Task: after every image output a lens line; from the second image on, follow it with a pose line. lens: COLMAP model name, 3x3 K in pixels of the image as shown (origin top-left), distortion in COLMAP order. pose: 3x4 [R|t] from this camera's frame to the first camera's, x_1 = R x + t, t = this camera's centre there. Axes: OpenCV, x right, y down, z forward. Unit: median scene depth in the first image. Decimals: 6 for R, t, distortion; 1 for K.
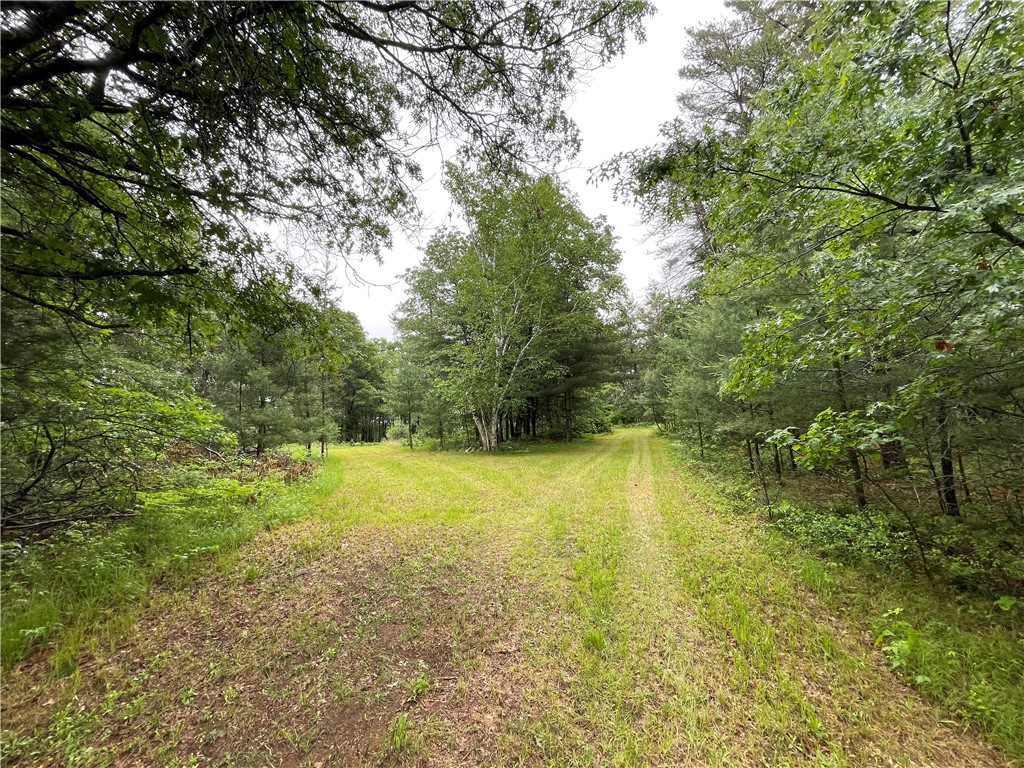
lens RADIAL K [[412.6, 0, 512.5], [0, 412.6, 384.6], [0, 0, 1]] dist [-0.000367, -0.000660]
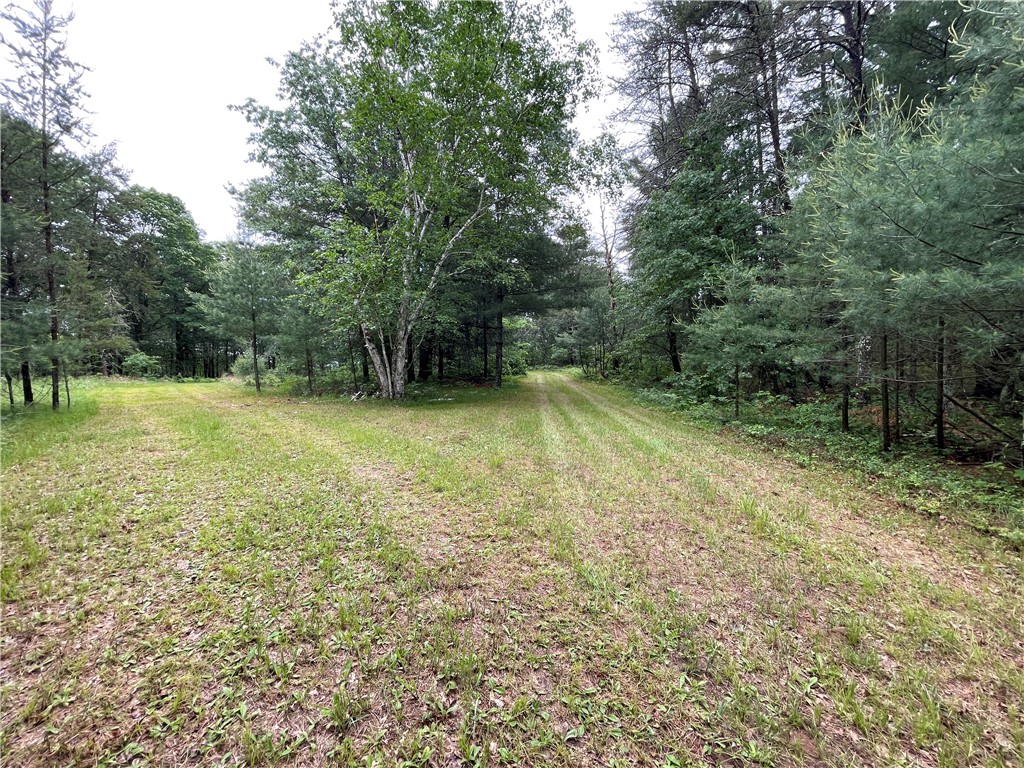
lens RADIAL K [[412.6, 0, 510.3], [0, 412.6, 383.3], [0, 0, 1]] dist [-0.000367, -0.000660]
pose [[0.962015, 0.025071, 0.271843, -0.037021], [-0.062548, 0.989527, 0.130091, 0.030233], [-0.265734, -0.142153, 0.953508, 0.242257]]
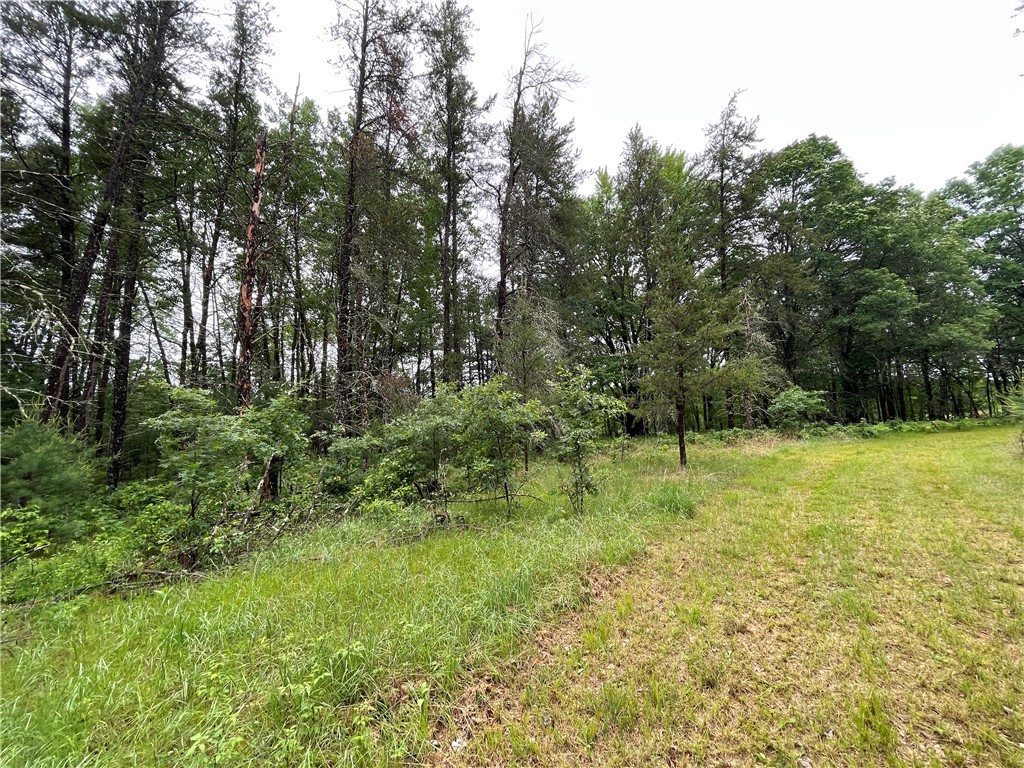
lens RADIAL K [[412.6, 0, 507.6], [0, 412.6, 383.5], [0, 0, 1]] dist [-0.000367, -0.000660]
pose [[0.481682, -0.062004, -0.874150, -0.347426], [0.144680, 0.989432, 0.009542, 0.078565], [0.864320, -0.131068, 0.485563, 0.878556]]
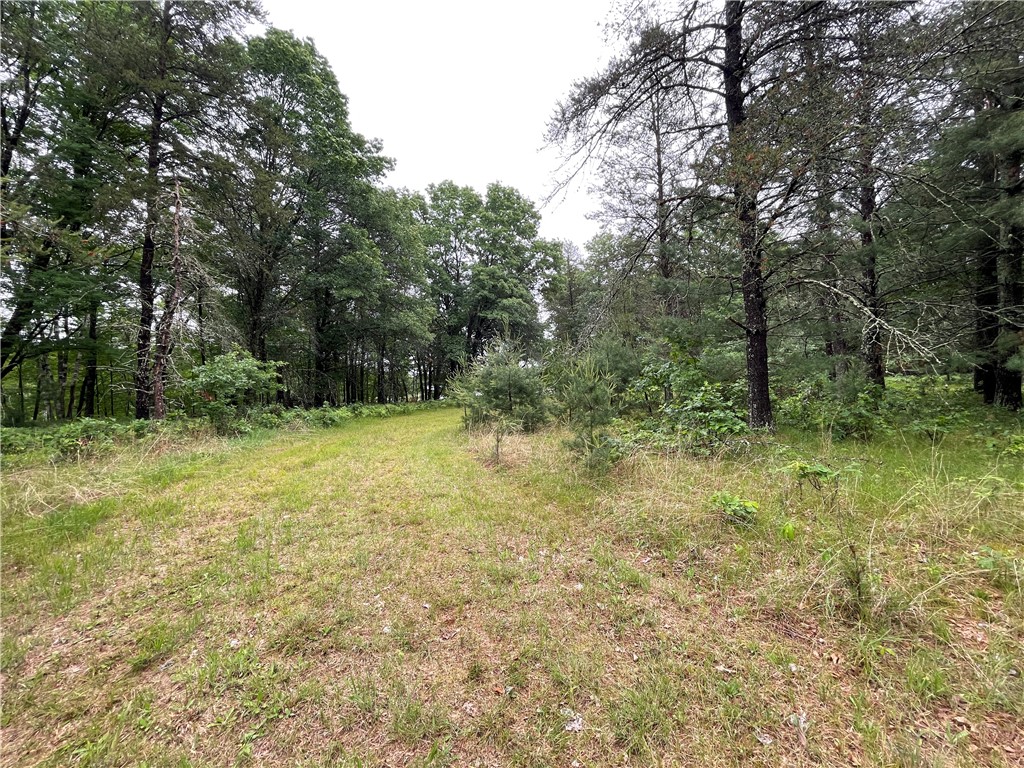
lens RADIAL K [[412.6, 0, 508.6], [0, 412.6, 385.4], [0, 0, 1]] dist [-0.000367, -0.000660]
pose [[0.998558, 0.036786, 0.039097, -0.447445], [-0.041587, 0.990631, 0.130081, 0.125896], [-0.033946, -0.131519, 0.990732, 1.170165]]
